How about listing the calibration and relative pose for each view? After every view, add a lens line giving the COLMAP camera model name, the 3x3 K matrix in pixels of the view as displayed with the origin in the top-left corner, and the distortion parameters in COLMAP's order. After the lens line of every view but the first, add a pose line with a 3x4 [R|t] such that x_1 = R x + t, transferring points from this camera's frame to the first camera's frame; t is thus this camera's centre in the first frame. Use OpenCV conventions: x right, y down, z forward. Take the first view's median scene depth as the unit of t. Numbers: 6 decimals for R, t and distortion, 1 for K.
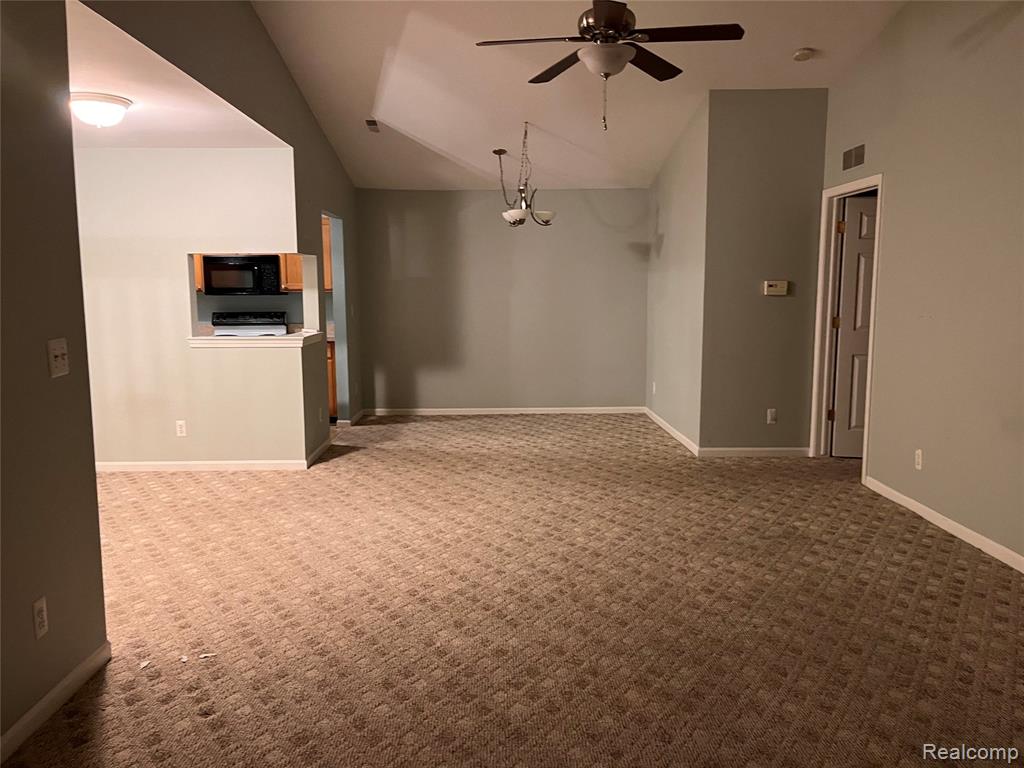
lens RADIAL K [[772.7, 0, 507.5], [0, 772.7, 384.2], [0, 0, 1]] dist [0.055965, -0.040244]
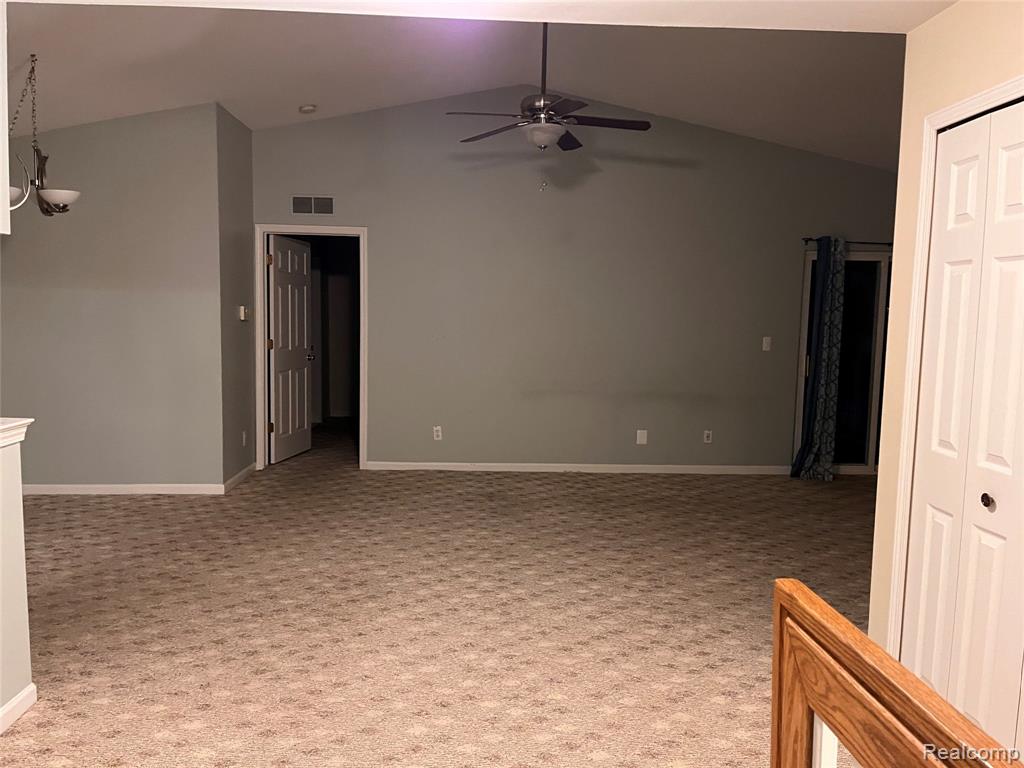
lens RADIAL K [[772.7, 0, 510.2], [0, 772.7, 381.8], [0, 0, 1]] dist [0.055965, -0.040244]
pose [[-0.034909, -0.087209, 0.995578, -0.979785], [0.107805, 0.990044, 0.090505, -0.124214], [-0.993559, 0.110488, -0.025160, 0.966024]]
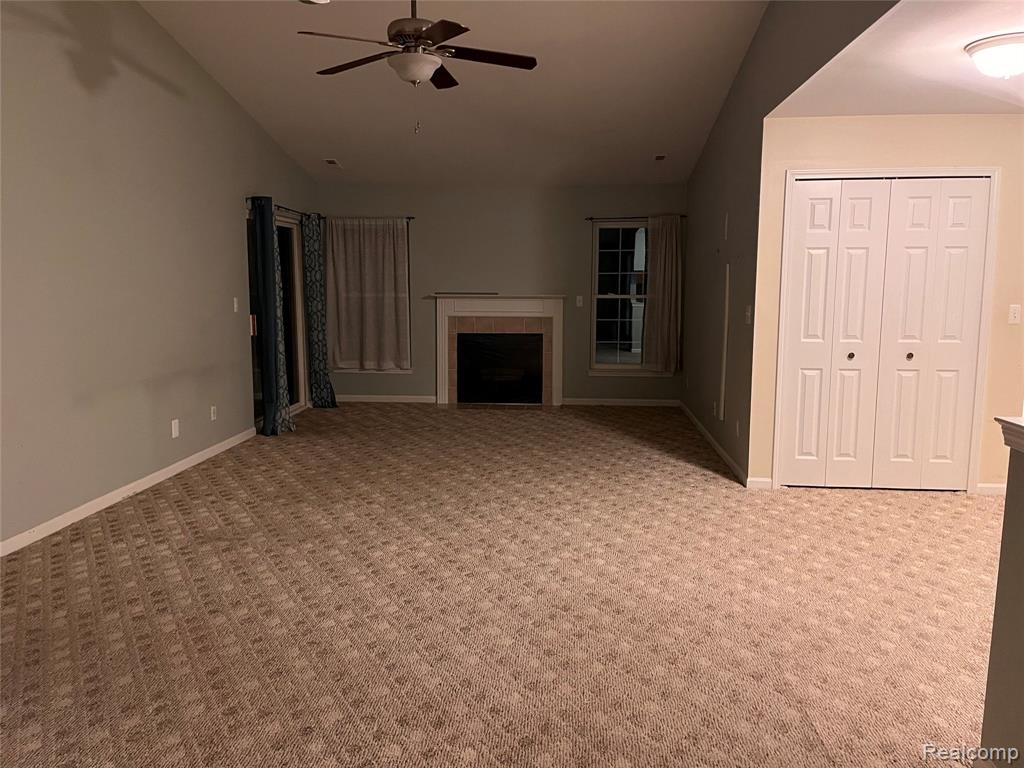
lens RADIAL K [[772.7, 0, 504.7], [0, 772.7, 381.2], [0, 0, 1]] dist [0.055965, -0.040244]
pose [[-0.994390, -0.011519, 0.105149, -0.097096], [0.015686, 0.967003, 0.254283, -0.232313], [-0.104609, 0.254506, -0.961397, 1.825623]]
